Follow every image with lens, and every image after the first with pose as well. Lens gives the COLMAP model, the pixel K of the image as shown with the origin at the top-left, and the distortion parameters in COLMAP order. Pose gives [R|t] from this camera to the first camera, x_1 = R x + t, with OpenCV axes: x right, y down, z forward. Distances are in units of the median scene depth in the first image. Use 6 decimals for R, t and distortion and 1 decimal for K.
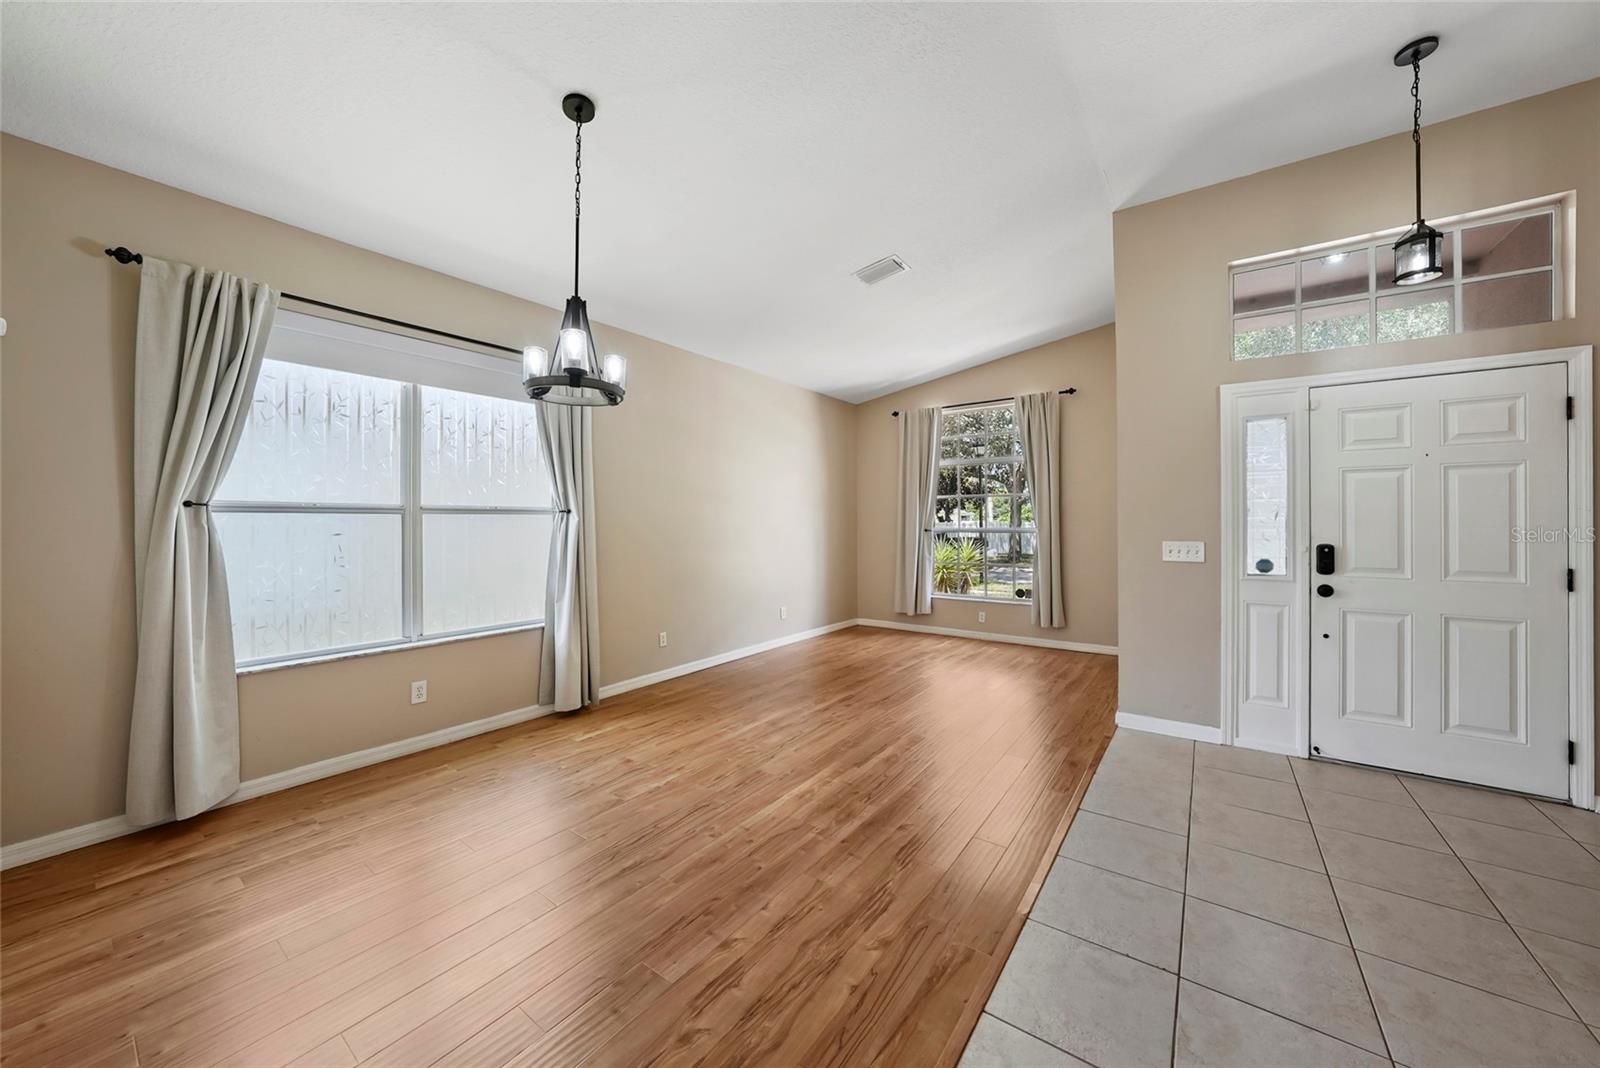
lens RADIAL K [[560.0, 0, 808.4], [0, 560.0, 525.7], [0, 0, 1]] dist [-0.013525, 0.002447]
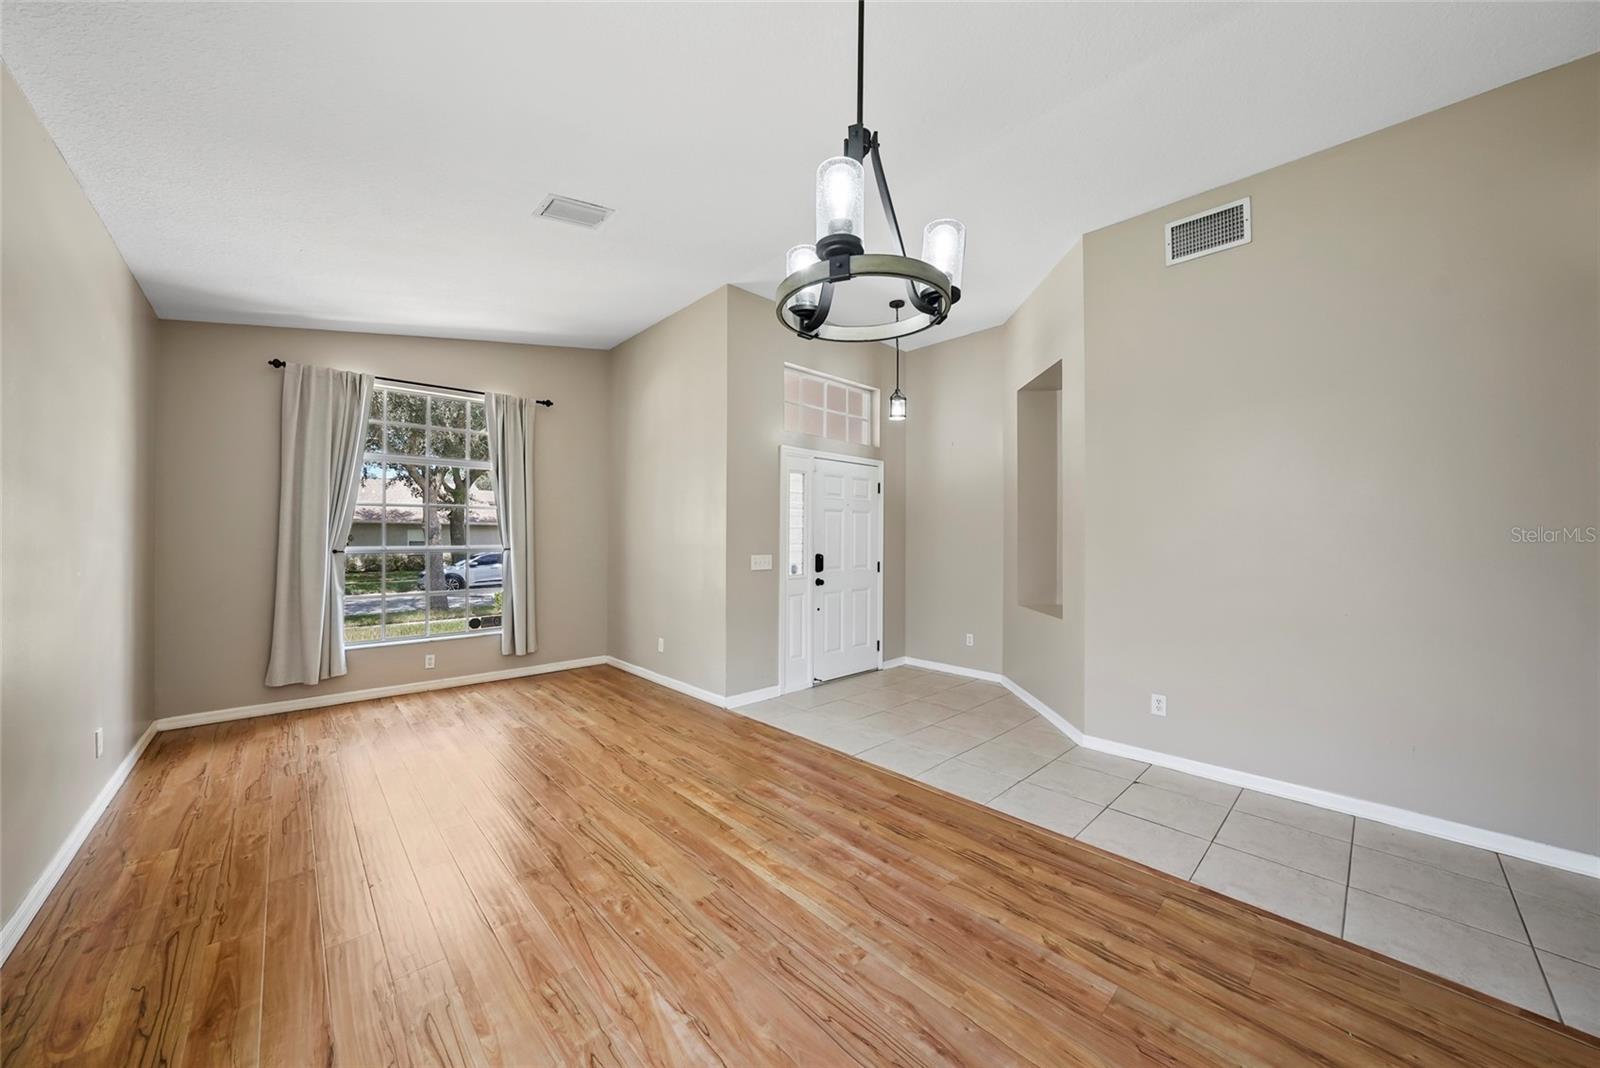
lens RADIAL K [[560.0, 0, 802.7], [0, 560.0, 528.1], [0, 0, 1]] dist [-0.013525, 0.002447]
pose [[0.196727, 0.017693, 0.980299, -0.801511], [0.001681, 0.999830, -0.018383, -0.014612], [-0.980457, 0.005264, 0.196664, 0.783769]]
